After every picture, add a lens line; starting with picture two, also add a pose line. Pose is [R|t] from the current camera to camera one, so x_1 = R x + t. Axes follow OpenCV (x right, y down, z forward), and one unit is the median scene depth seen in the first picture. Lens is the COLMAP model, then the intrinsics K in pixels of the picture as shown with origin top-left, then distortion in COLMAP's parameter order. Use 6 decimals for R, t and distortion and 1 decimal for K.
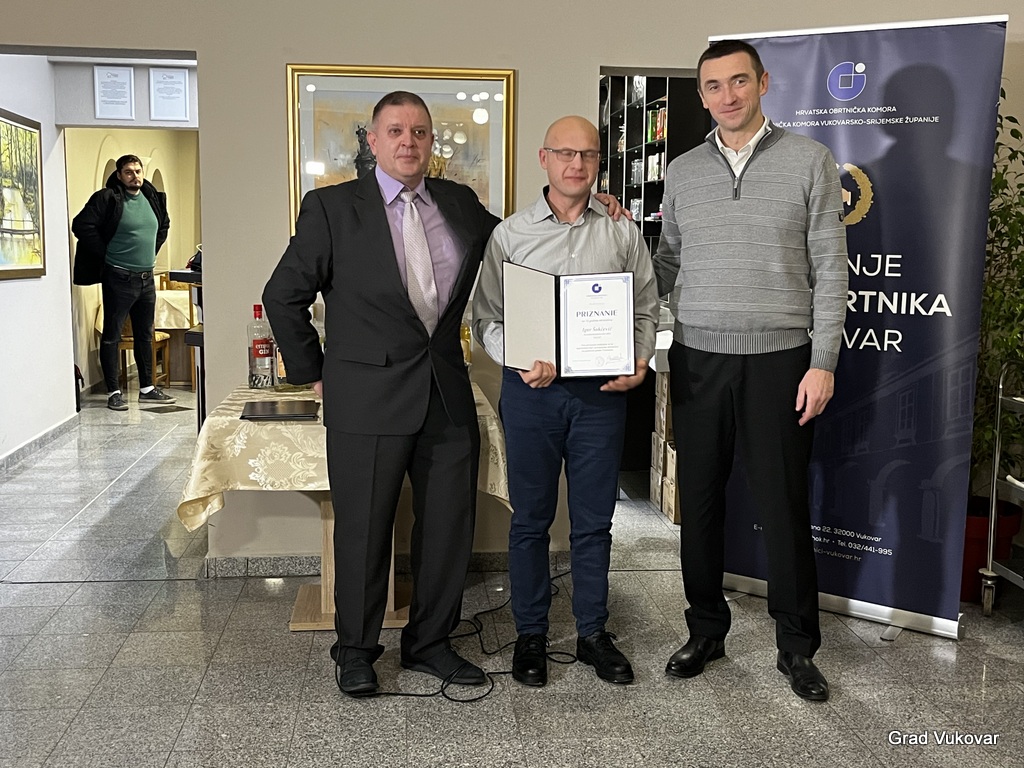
lens RADIAL K [[1163.3, 0, 517.3], [0, 1163.3, 389.8], [0, 0, 1]] dist [0.005928, 0.025606]
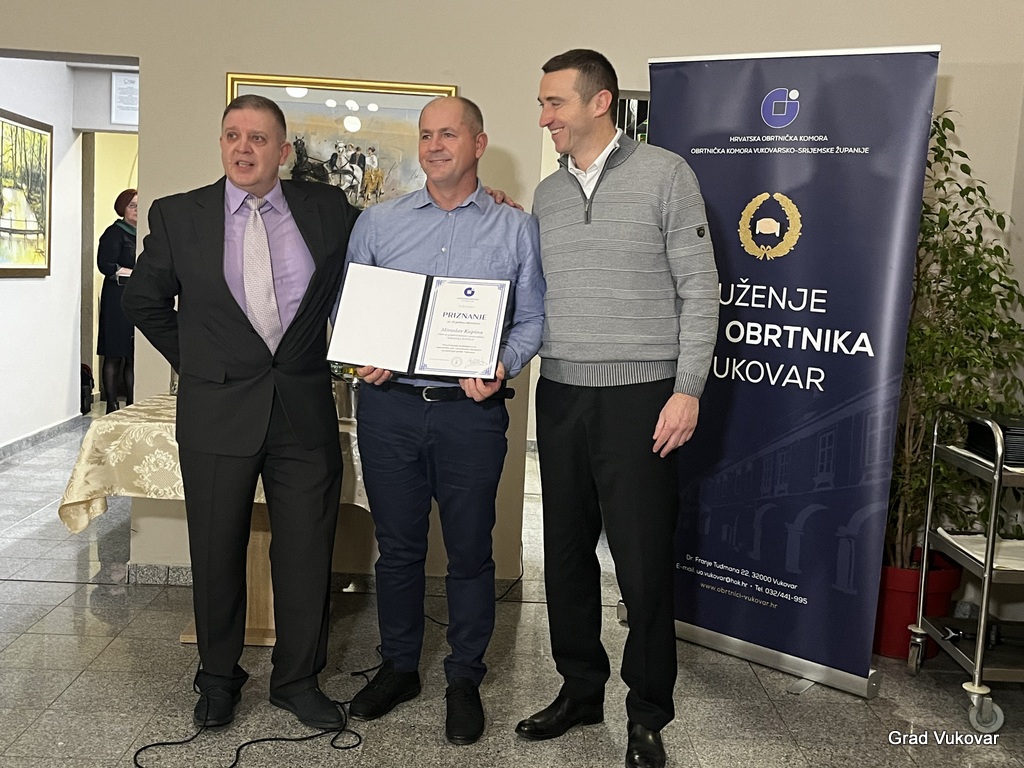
lens RADIAL K [[1175.2, 0, 522.9], [0, 1175.2, 384.3], [0, 0, 1]] dist [0.027708, -0.034330]
pose [[0.996084, 0.050269, -0.072727, 0.150285], [-0.052074, 0.998375, -0.023145, -0.003027], [0.071445, 0.026842, 0.997083, 0.018305]]
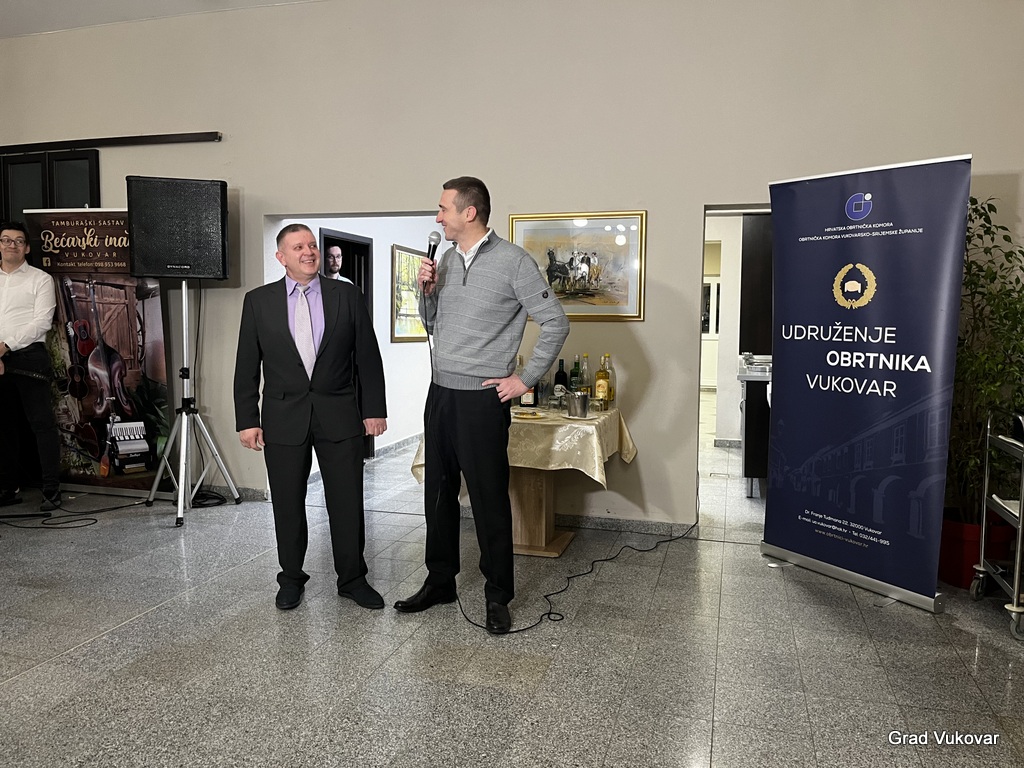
lens RADIAL K [[773.1, 0, 512.0], [0, 773.1, 374.0], [0, 0, 1]] dist [0.057531, -0.078812]
pose [[0.929035, 0.025878, -0.369086, 0.241308], [-0.049085, 0.997354, -0.053626, 0.011881], [0.366721, 0.067937, 0.927847, -0.030287]]
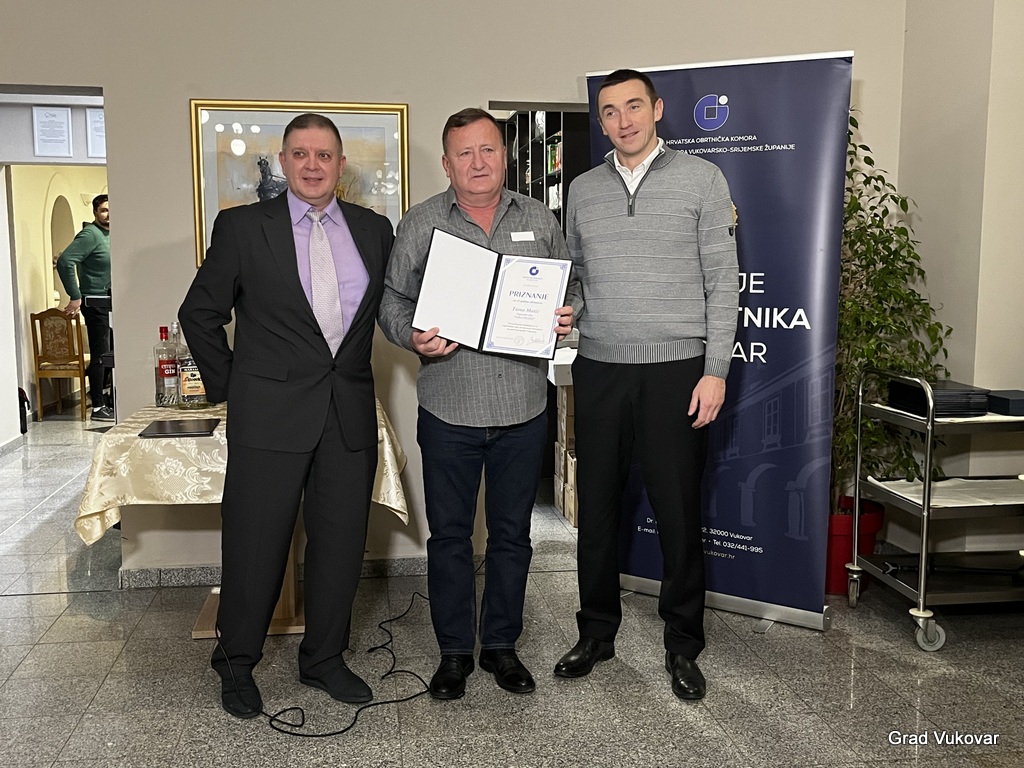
lens RADIAL K [[1062.2, 0, 512.0], [0, 1062.2, 384.0], [0, 0, 1]] dist [0.021382, -0.013211]
pose [[0.998977, -0.015259, 0.042569, 0.051842], [0.016148, 0.999657, -0.020623, 0.003286], [-0.042240, 0.021290, 0.998881, 0.028957]]
